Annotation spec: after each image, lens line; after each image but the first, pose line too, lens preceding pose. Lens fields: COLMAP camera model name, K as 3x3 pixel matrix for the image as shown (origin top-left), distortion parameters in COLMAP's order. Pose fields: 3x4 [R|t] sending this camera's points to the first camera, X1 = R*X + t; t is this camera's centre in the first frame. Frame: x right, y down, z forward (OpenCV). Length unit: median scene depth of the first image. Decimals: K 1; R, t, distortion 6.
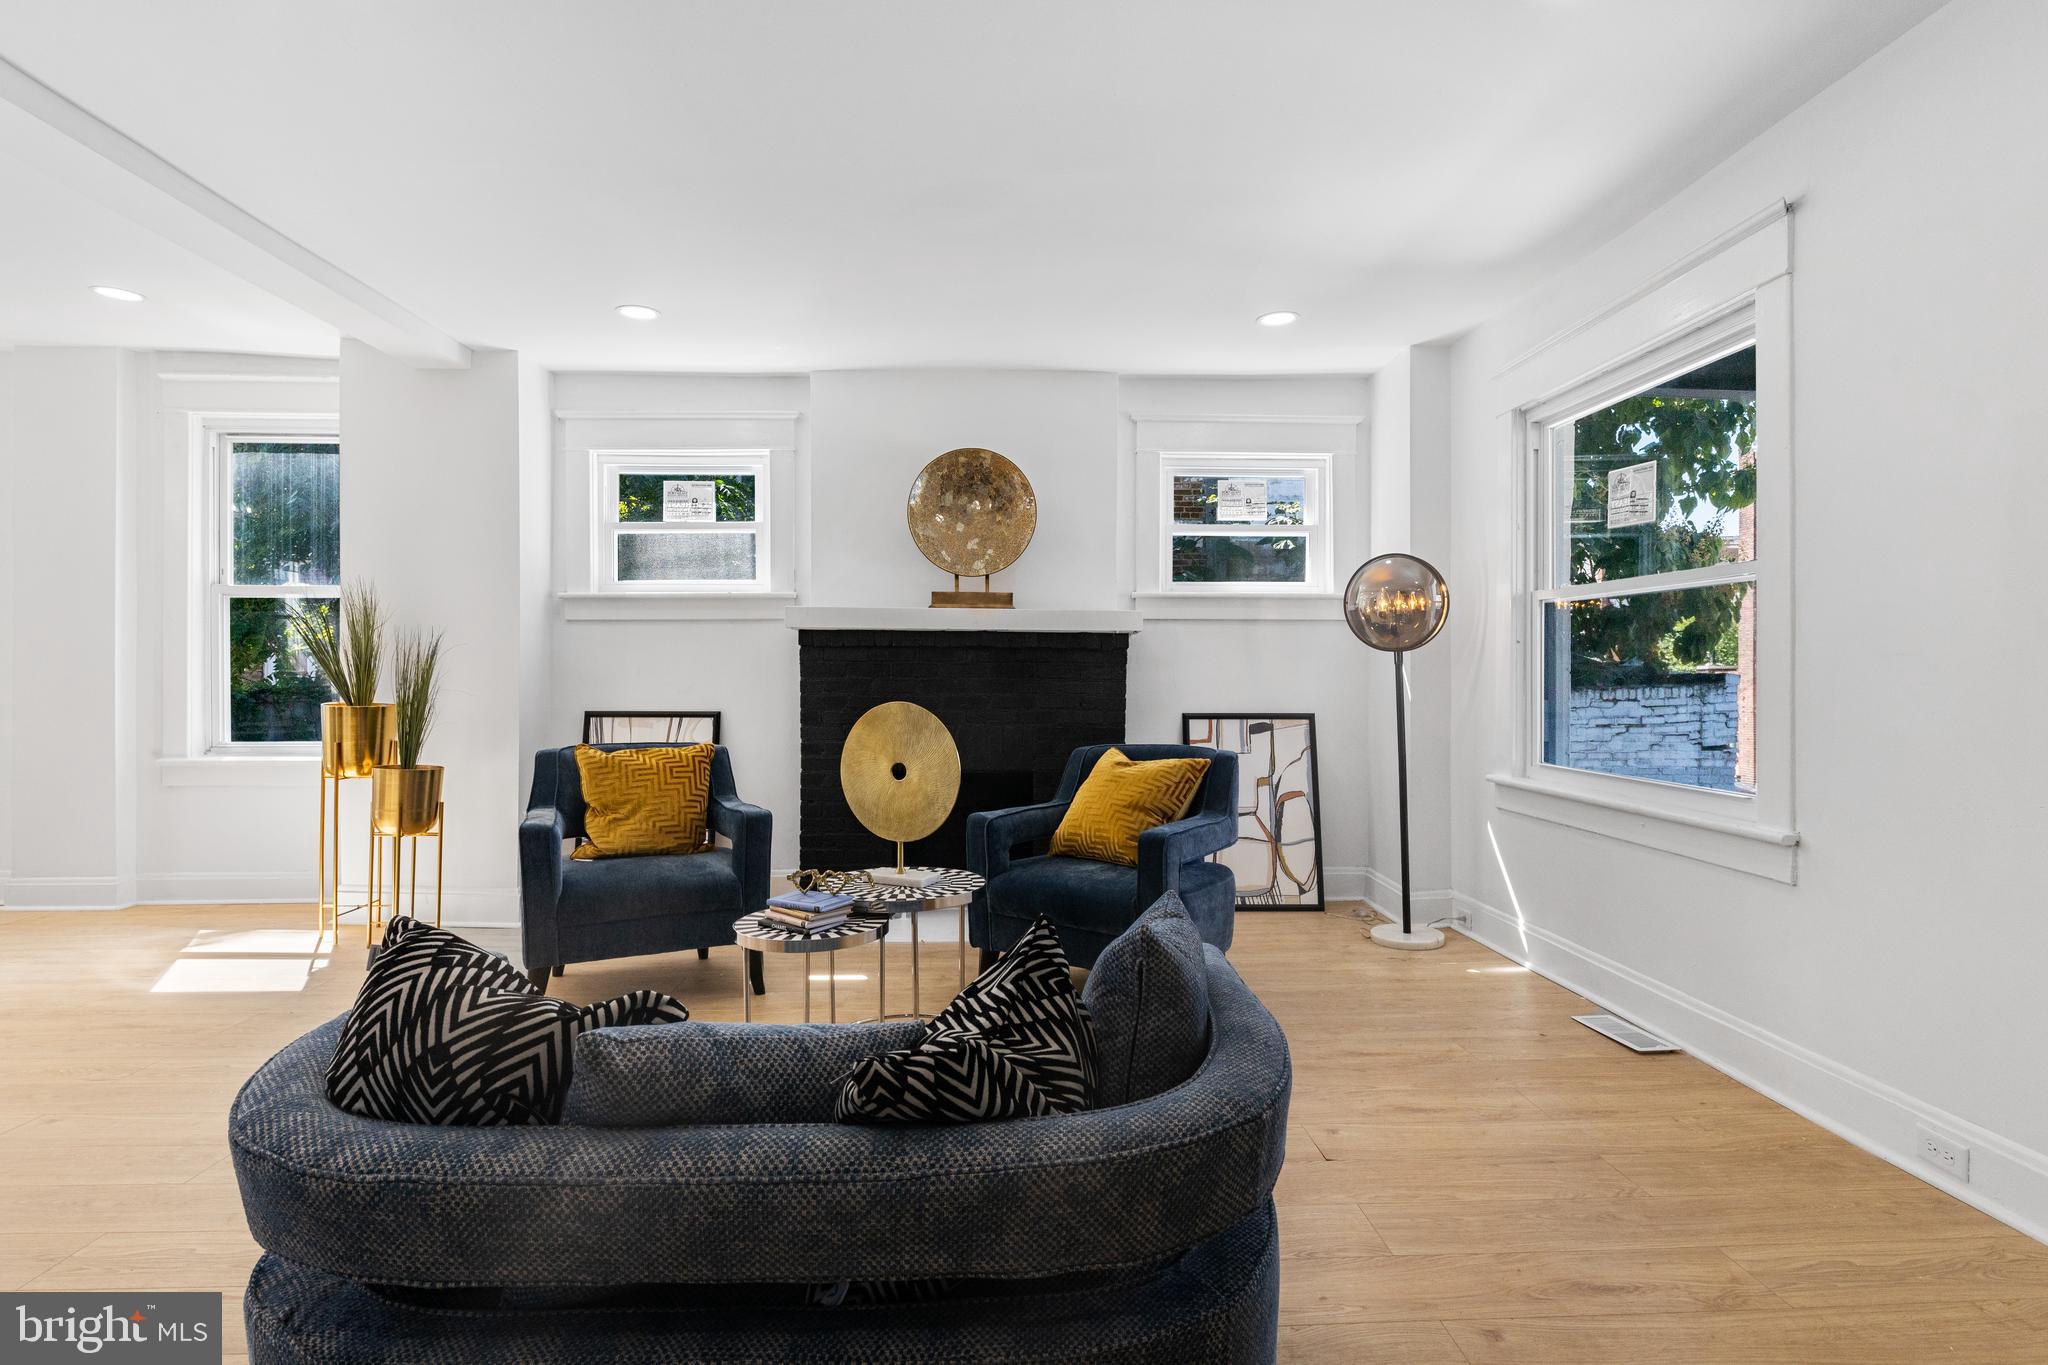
lens RADIAL K [[1107.7, 0, 1021.5], [0, 1107.7, 646.2], [0, 0, 1]] dist [-0.001985, -0.000269]
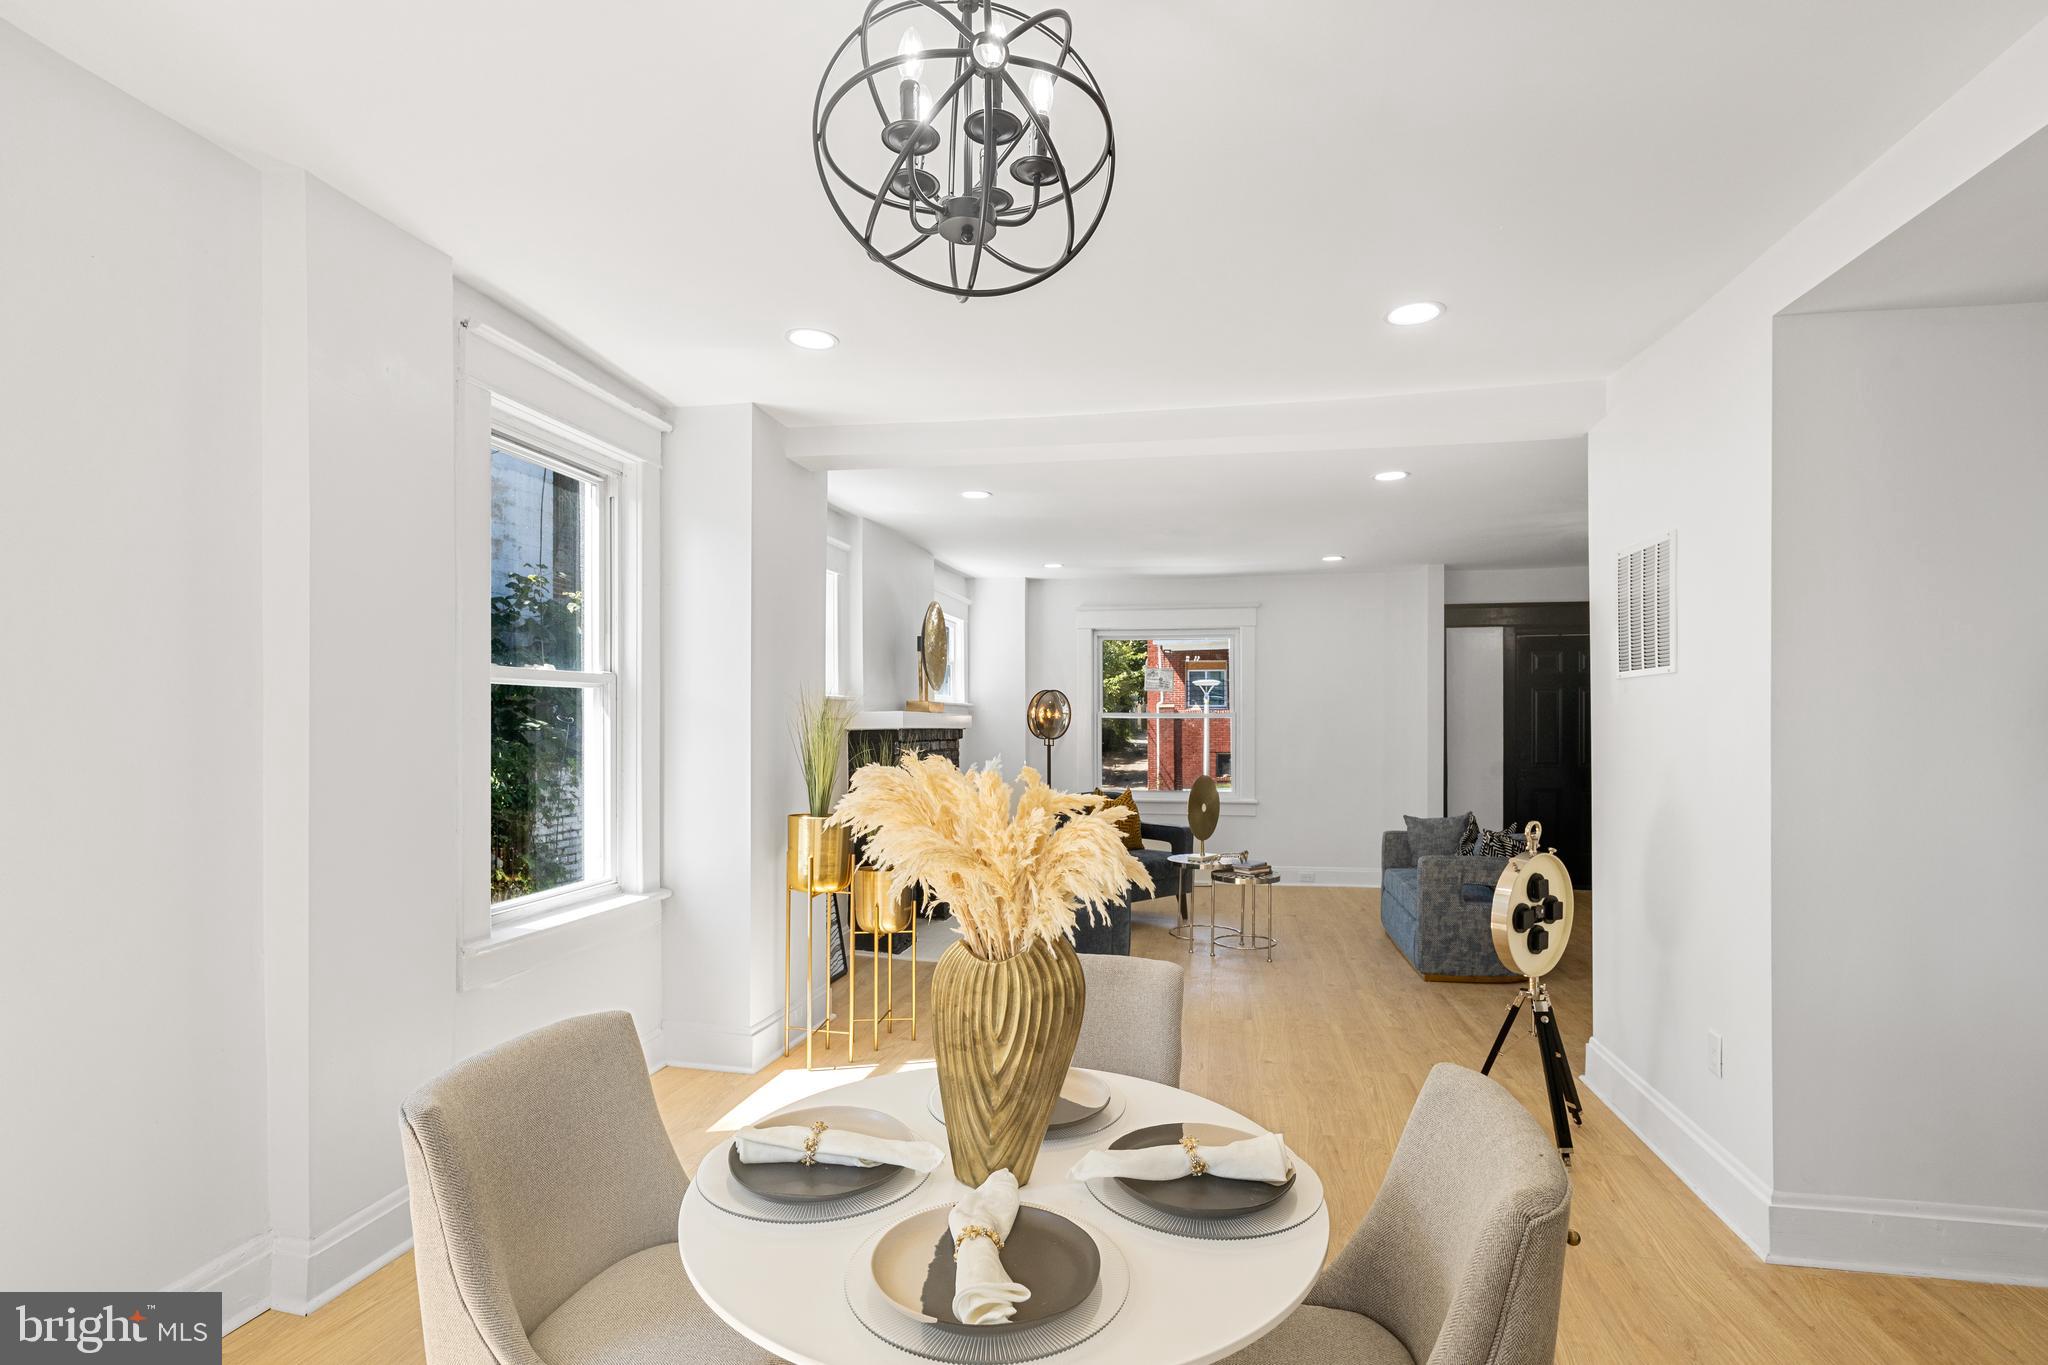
lens RADIAL K [[986.4, 0, 1021.2], [0, 986.4, 724.5], [0, 0, 1]] dist [-0.000155, 0.000077]
pose [[0.239452, -0.006767, 0.970885, -0.664561], [0.003779, 0.999975, 0.006038, -0.014025], [-0.970901, 0.002223, 0.239472, 0.288467]]
